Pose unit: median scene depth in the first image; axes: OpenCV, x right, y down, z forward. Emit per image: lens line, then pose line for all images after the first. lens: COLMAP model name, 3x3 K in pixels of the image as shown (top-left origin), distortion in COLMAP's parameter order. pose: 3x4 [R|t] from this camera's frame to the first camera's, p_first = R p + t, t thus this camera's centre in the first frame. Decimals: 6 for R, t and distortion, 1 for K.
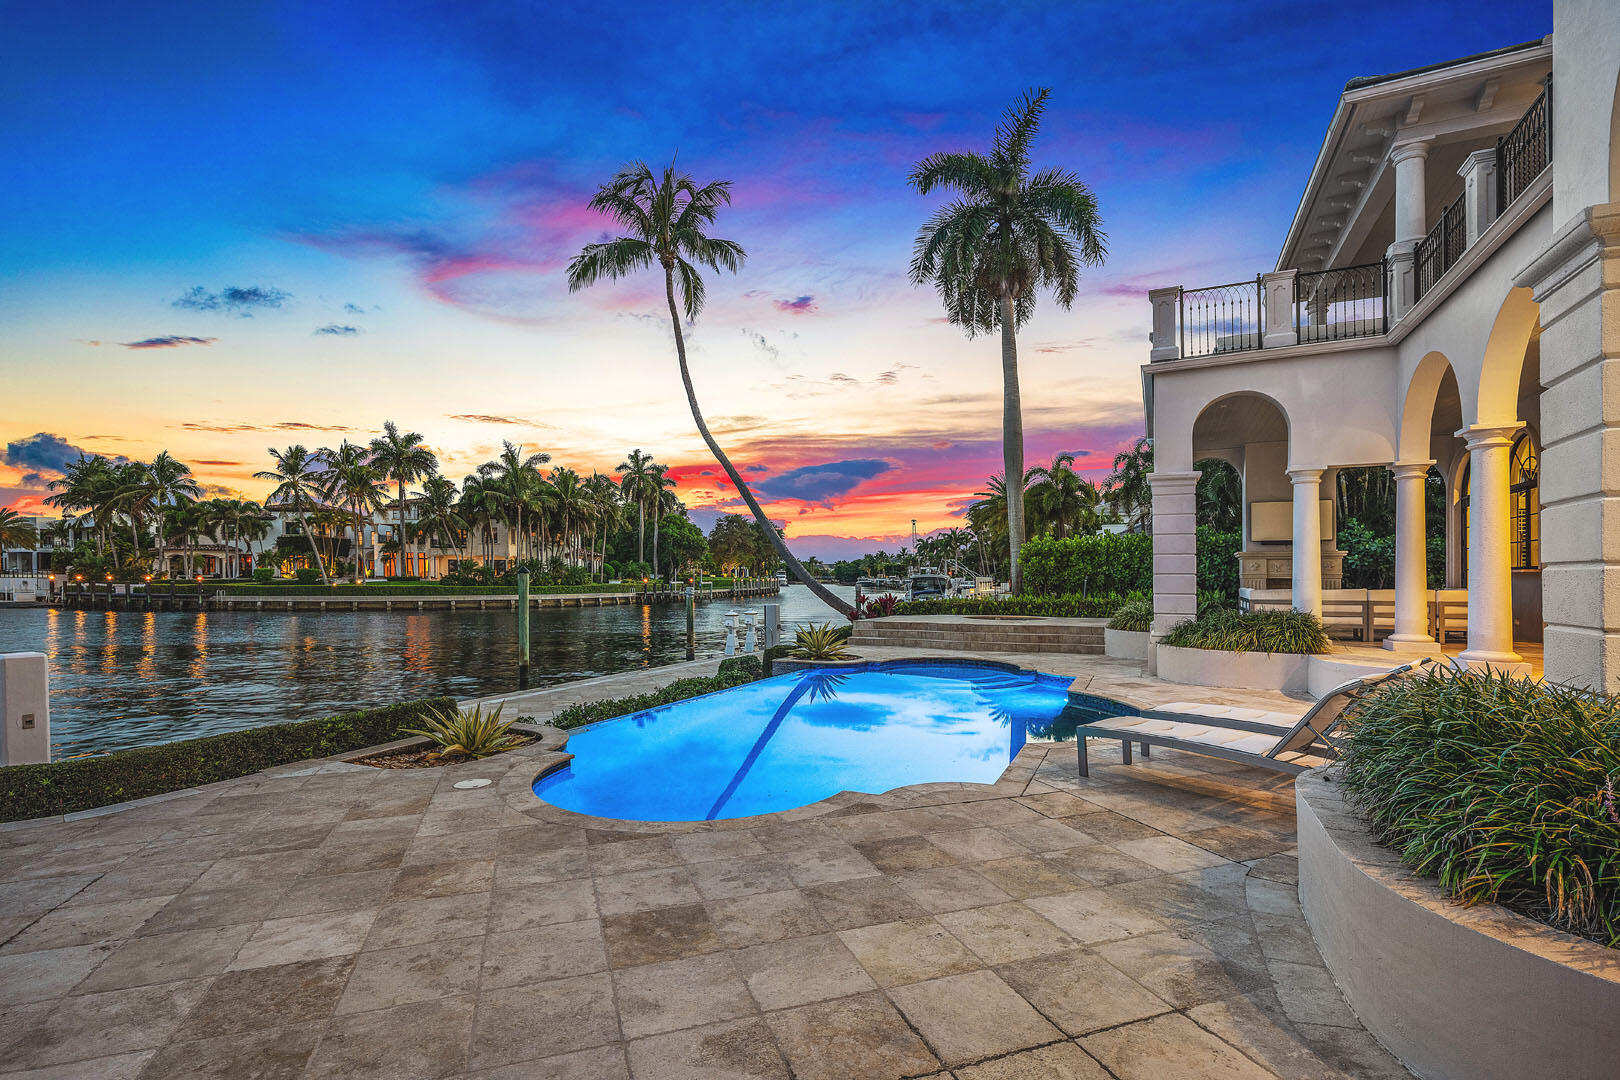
lens RADIAL K [[765.7, 0, 811.5], [0, 765.7, 586.1], [0, 0, 1]] dist [0.001759, -0.000538]
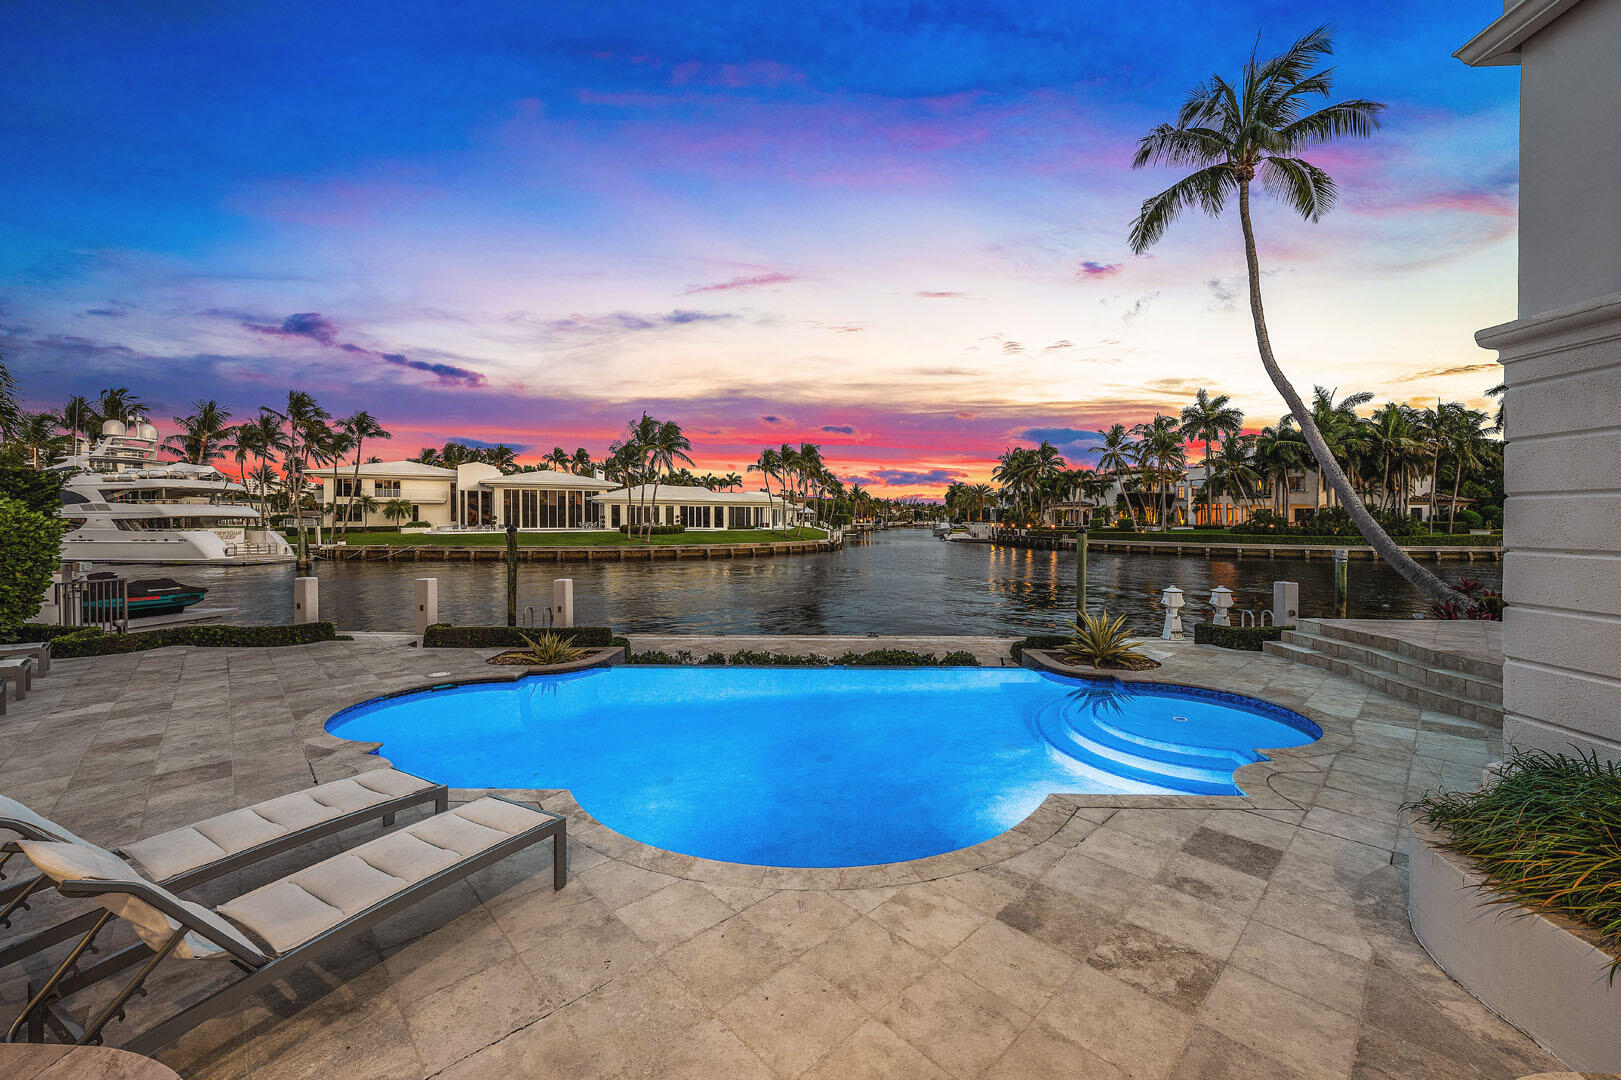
lens RADIAL K [[625.4, 0, 802.1], [0, 625.4, 537.9], [0, 0, 1]] dist [-0.000253, 0.000042]
pose [[0.382768, 0.024477, -0.923520, 0.287811], [-0.010051, 0.999700, 0.022330, -0.025338], [0.923790, 0.000735, 0.382899, 0.279500]]
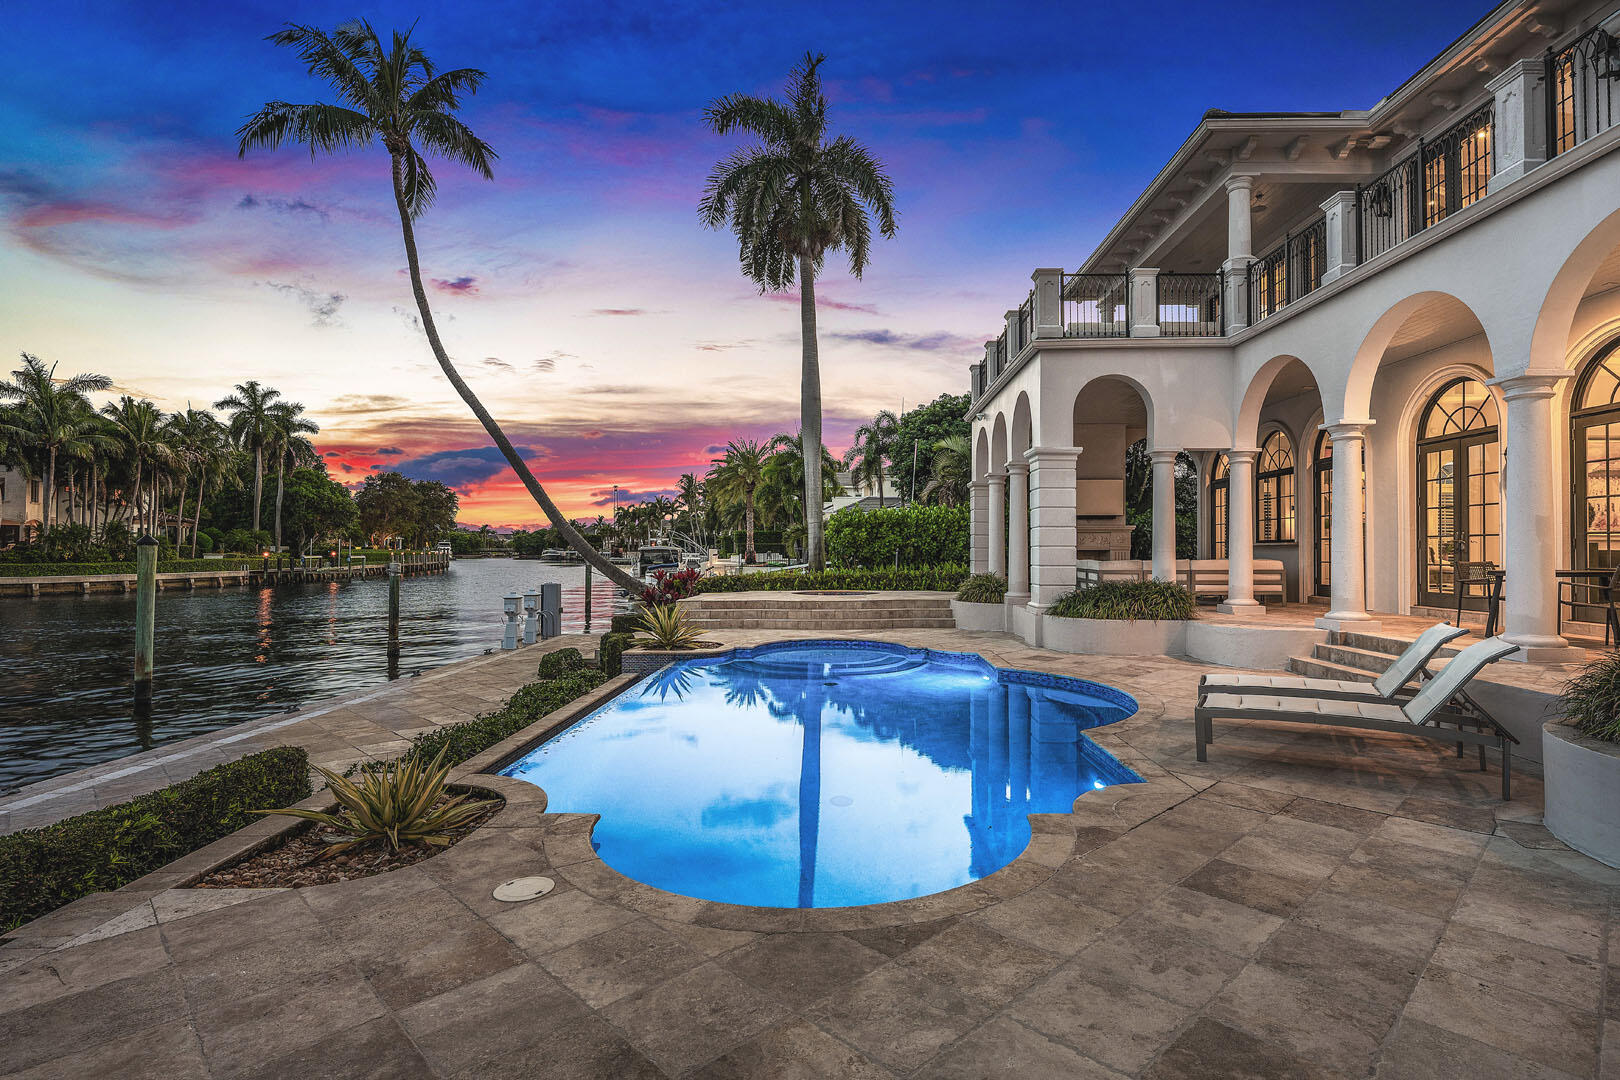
lens RADIAL K [[812.2, 0, 863.8], [0, 812.2, 528.9], [0, 0, 1]] dist [0.002176, -0.000241]
pose [[0.901502, 0.008940, 0.432683, -0.109573], [0.006877, 0.999364, -0.034978, -0.001267], [-0.432720, 0.034508, 0.900867, 0.064989]]
